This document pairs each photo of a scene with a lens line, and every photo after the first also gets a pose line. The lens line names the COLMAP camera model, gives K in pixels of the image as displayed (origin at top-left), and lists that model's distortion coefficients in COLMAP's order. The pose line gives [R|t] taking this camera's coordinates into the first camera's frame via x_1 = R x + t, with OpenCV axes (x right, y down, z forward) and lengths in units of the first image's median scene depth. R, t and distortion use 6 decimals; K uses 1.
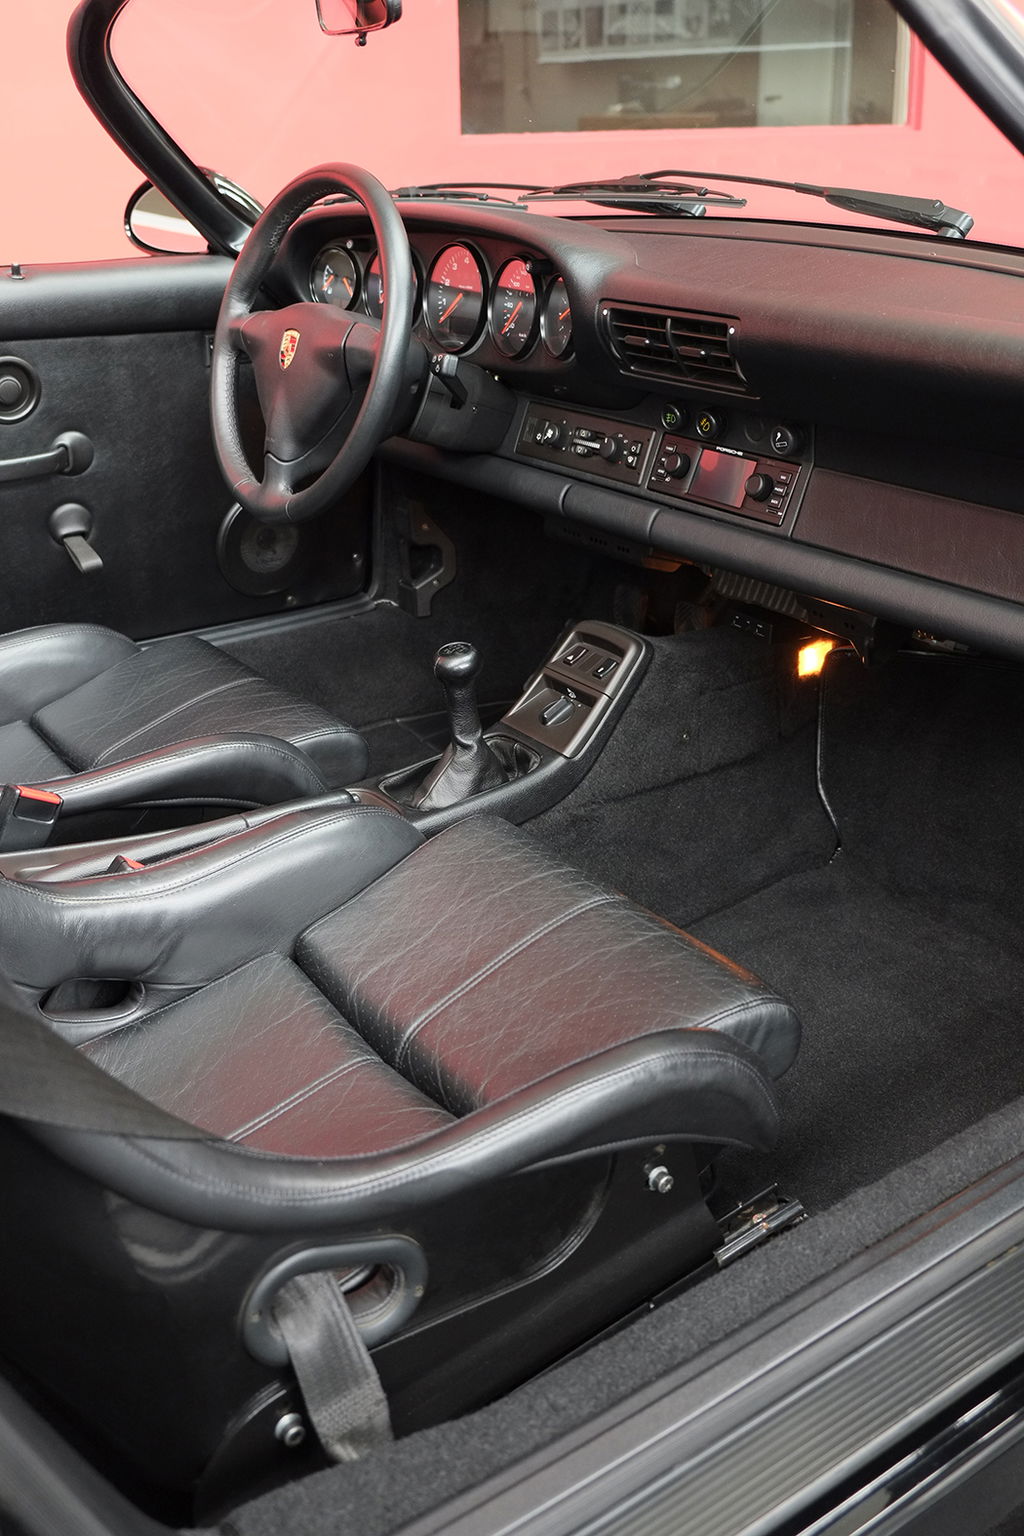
lens RADIAL K [[1461.1, 0, 511.9], [0, 1461.1, 771.2], [0, 0, 1]] dist [-0.000380, 0.000000]
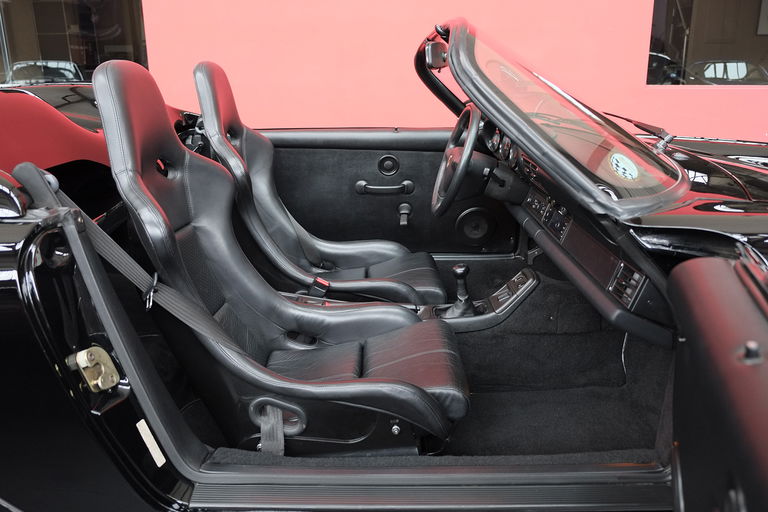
lens RADIAL K [[631.6, 0, 384.7], [0, 631.6, 254.8], [0, 0, 1]] dist [-0.013113, 0.000355]
pose [[0.820768, 0.174958, -0.543810, 0.464944], [-0.240285, 0.969373, -0.050786, -0.004188], [0.518269, 0.172353, 0.837670, -0.119250]]
